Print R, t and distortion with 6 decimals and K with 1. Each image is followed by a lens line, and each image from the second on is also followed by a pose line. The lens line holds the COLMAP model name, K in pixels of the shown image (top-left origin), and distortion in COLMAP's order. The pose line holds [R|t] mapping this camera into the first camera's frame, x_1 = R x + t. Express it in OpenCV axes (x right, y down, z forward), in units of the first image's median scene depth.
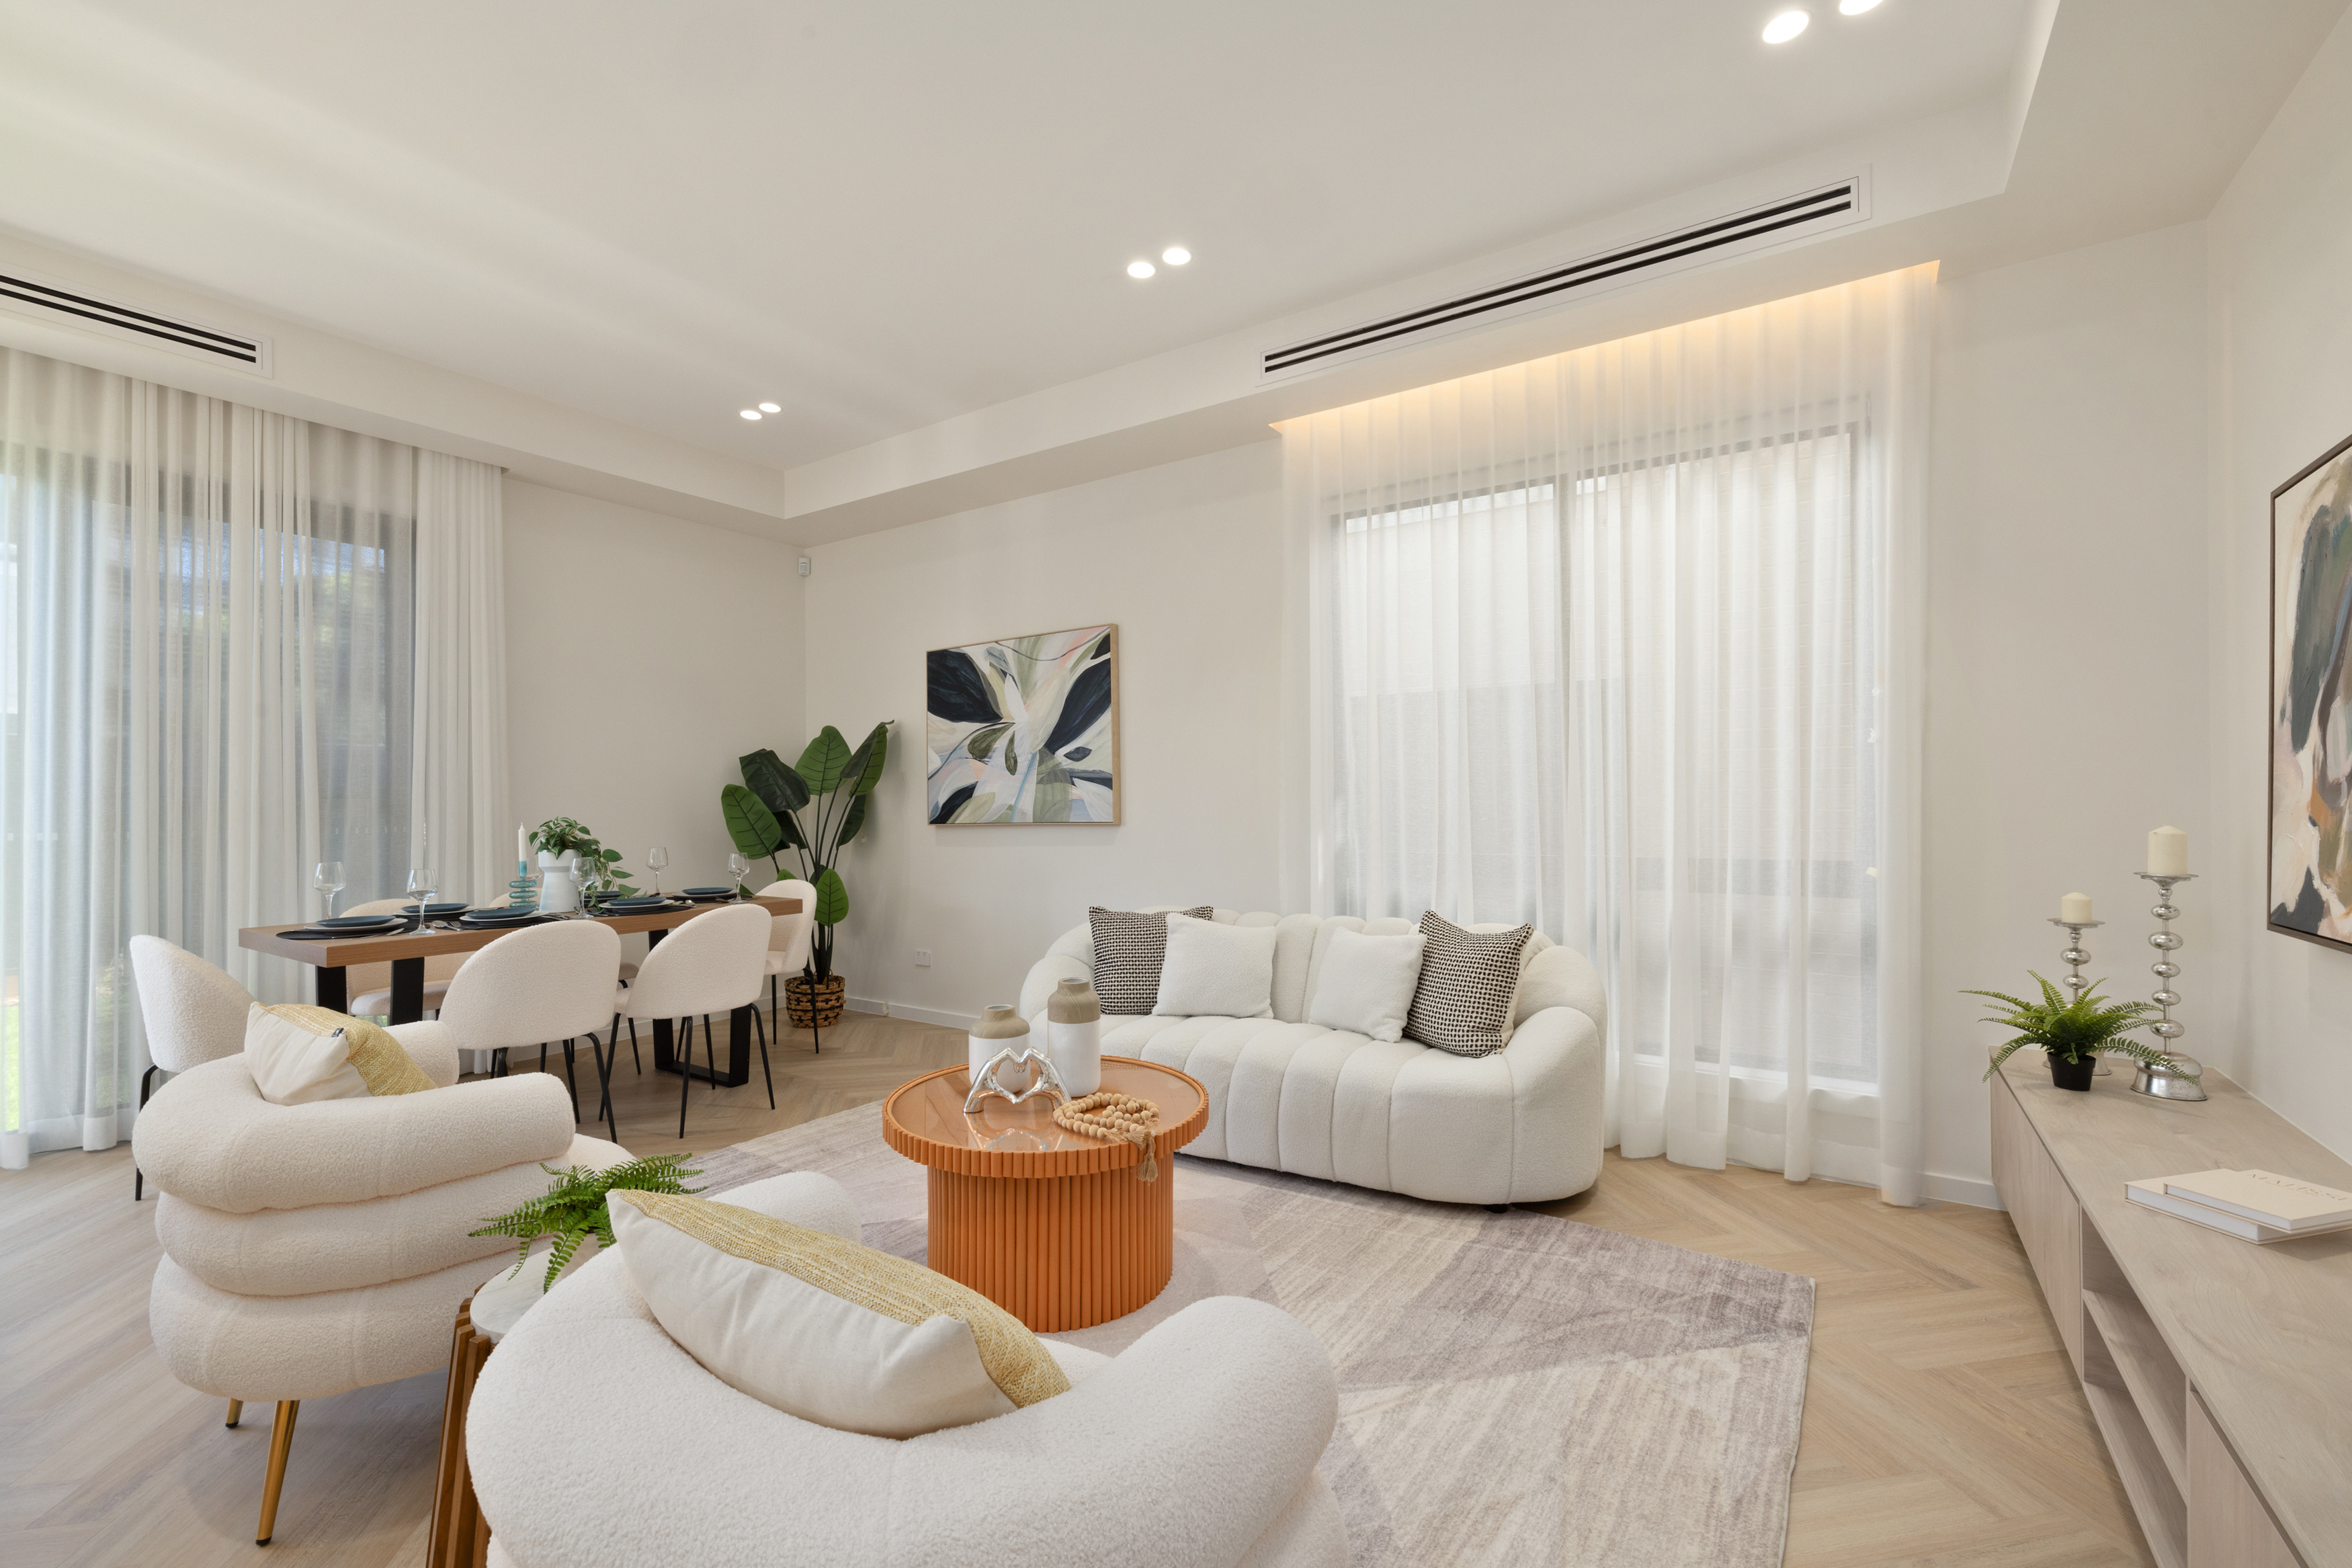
lens RADIAL K [[1046.4, 0, 1196.6], [0, 1046.4, 795.7], [0, 0, 1]] dist [0.013936, 0.000608]
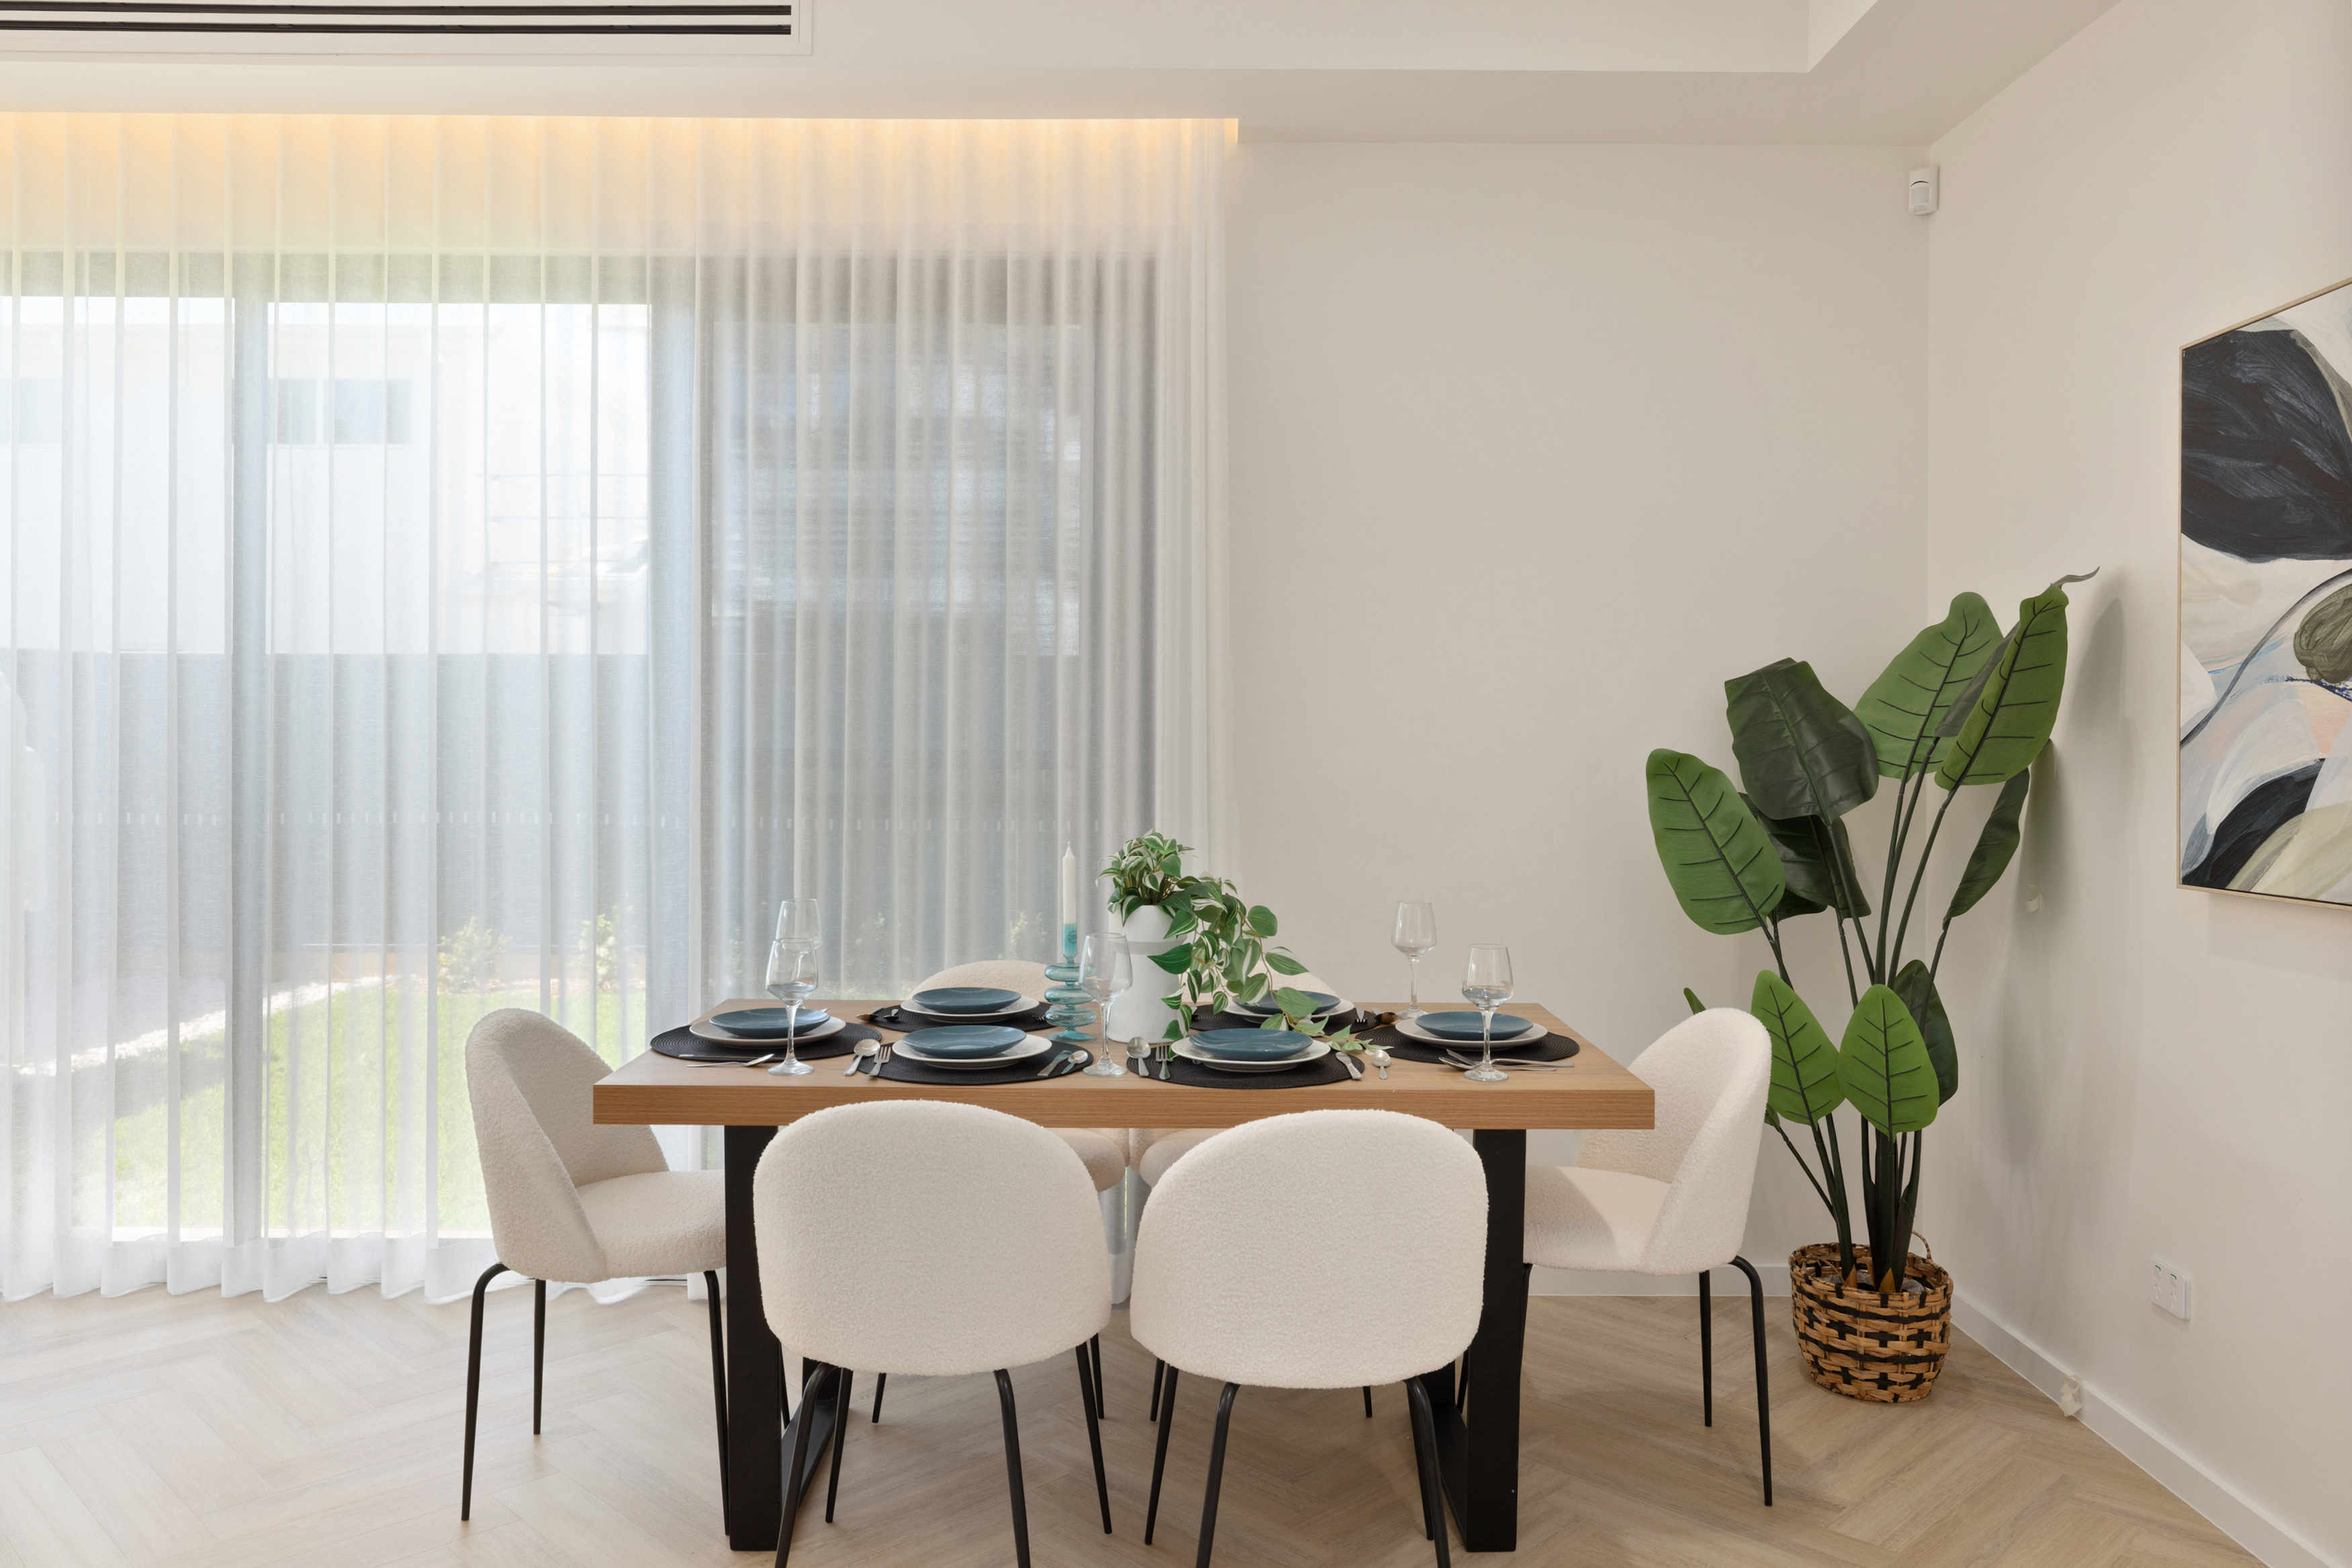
lens RADIAL K [[1728.5, 0, 1184.8], [0, 1728.5, 721.2], [0, 0, 1]] dist [0.006136, 0.002778]
pose [[0.539673, 0.011000, -0.841803, 0.027905], [-0.004969, 0.999939, 0.009881, -0.026986], [0.841860, -0.001150, 0.539695, 0.460393]]
